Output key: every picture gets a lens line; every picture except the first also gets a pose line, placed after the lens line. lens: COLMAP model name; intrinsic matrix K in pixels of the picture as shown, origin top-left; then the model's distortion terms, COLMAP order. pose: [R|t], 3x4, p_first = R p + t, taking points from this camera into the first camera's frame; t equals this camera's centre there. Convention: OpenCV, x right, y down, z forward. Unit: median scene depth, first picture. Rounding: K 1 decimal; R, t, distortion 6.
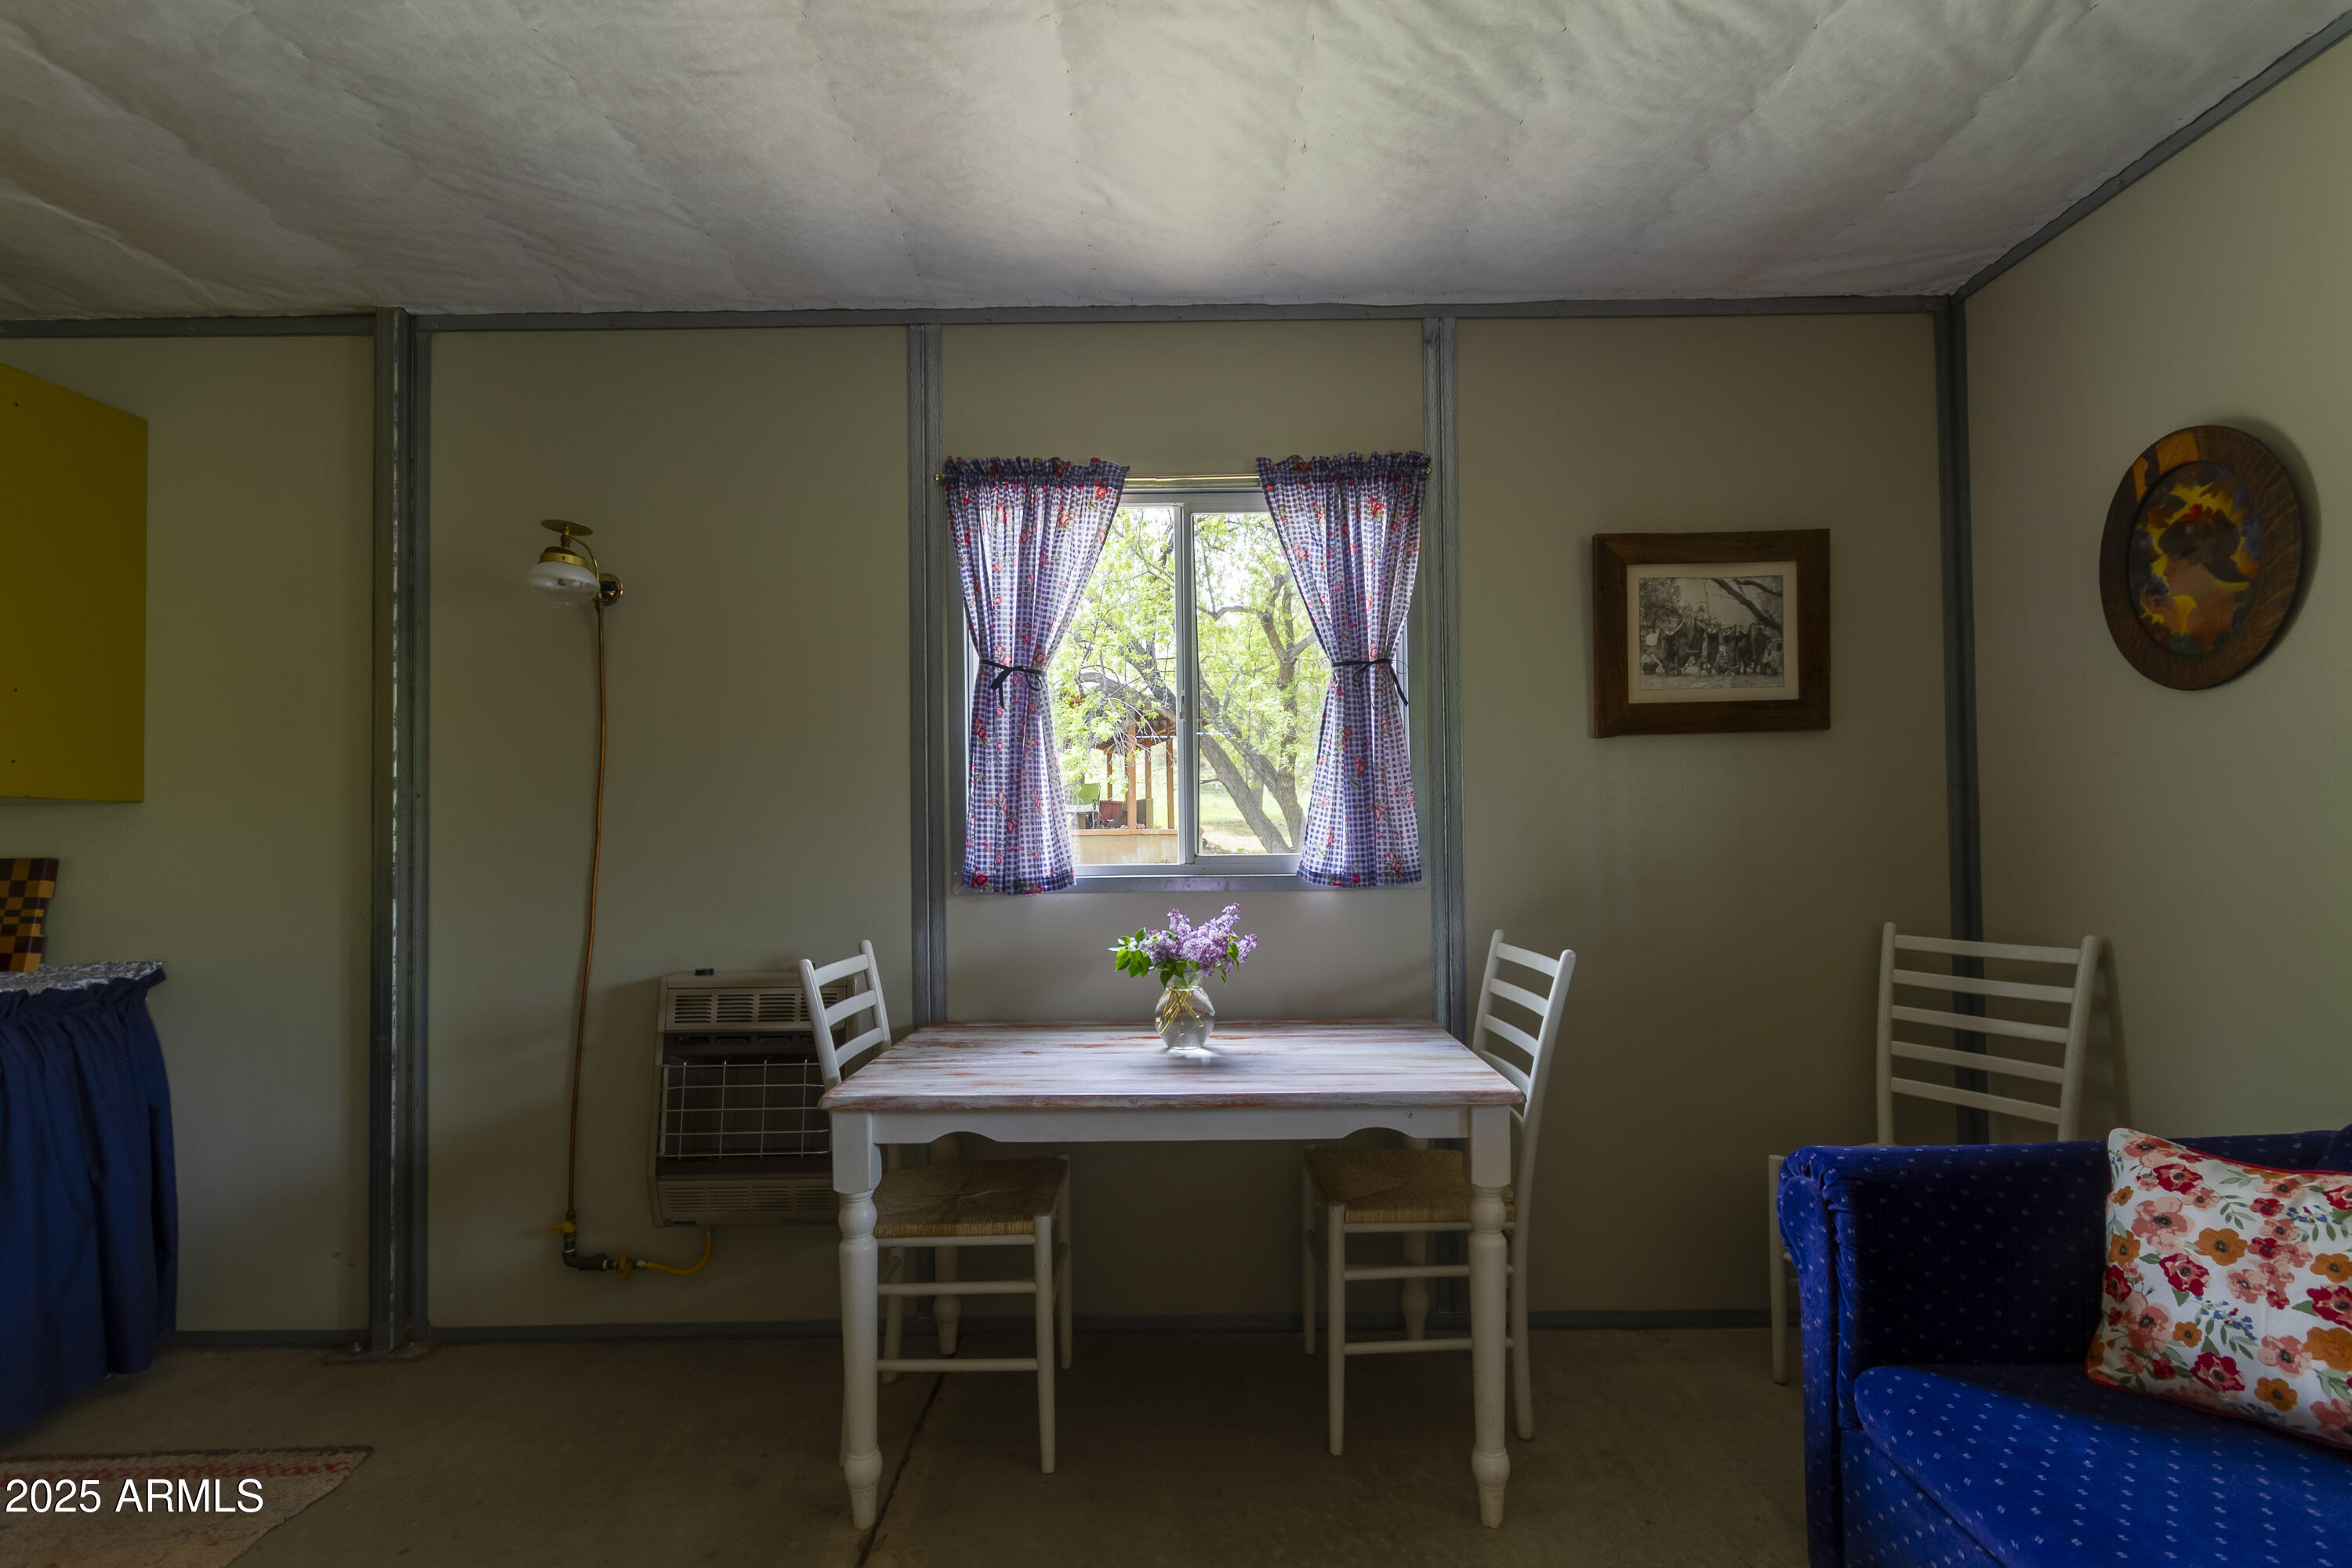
lens RADIAL K [[1074.2, 0, 1177.7], [0, 1074.2, 813.6], [0, 0, 1]] dist [0.003047, -0.000425]
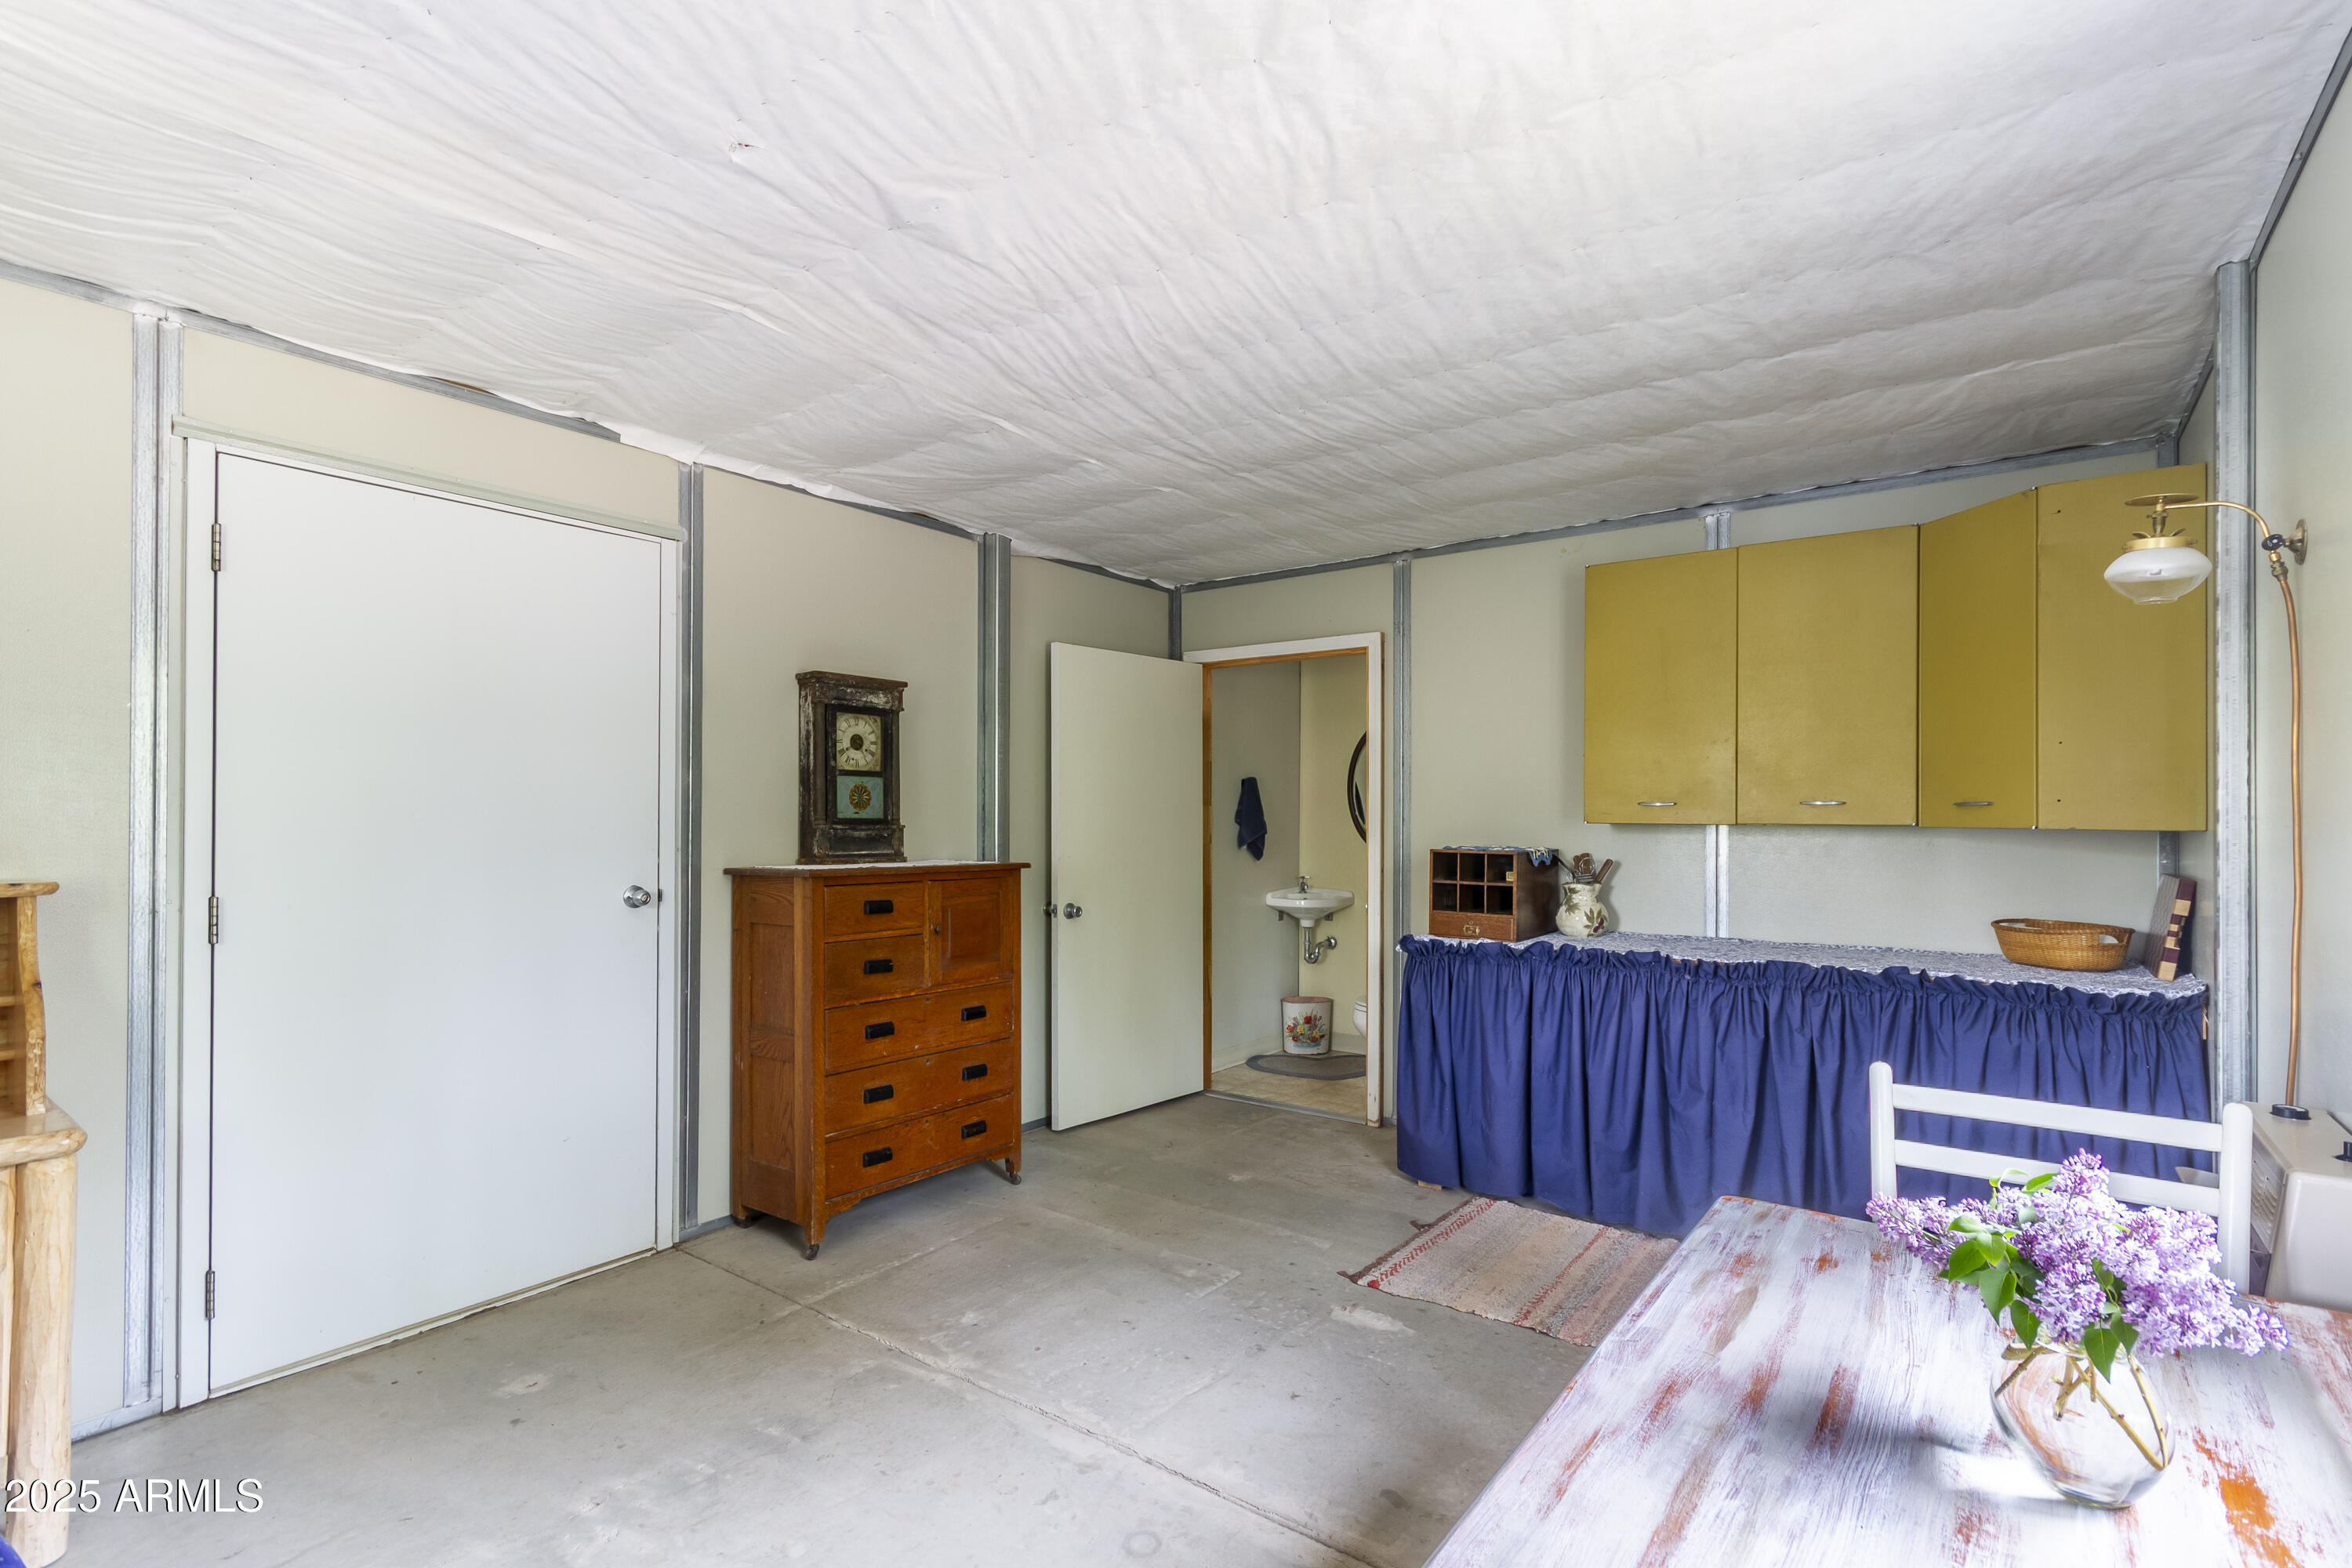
lens RADIAL K [[1096.4, 0, 1144.0], [0, 1096.4, 806.7], [0, 0, 1]] dist [0.004216, 0.000737]
pose [[-0.622133, 0.005400, -0.782893, 0.511899], [0.024553, 0.999619, -0.012617, -0.046837], [0.782526, -0.027072, -0.622029, 0.882149]]
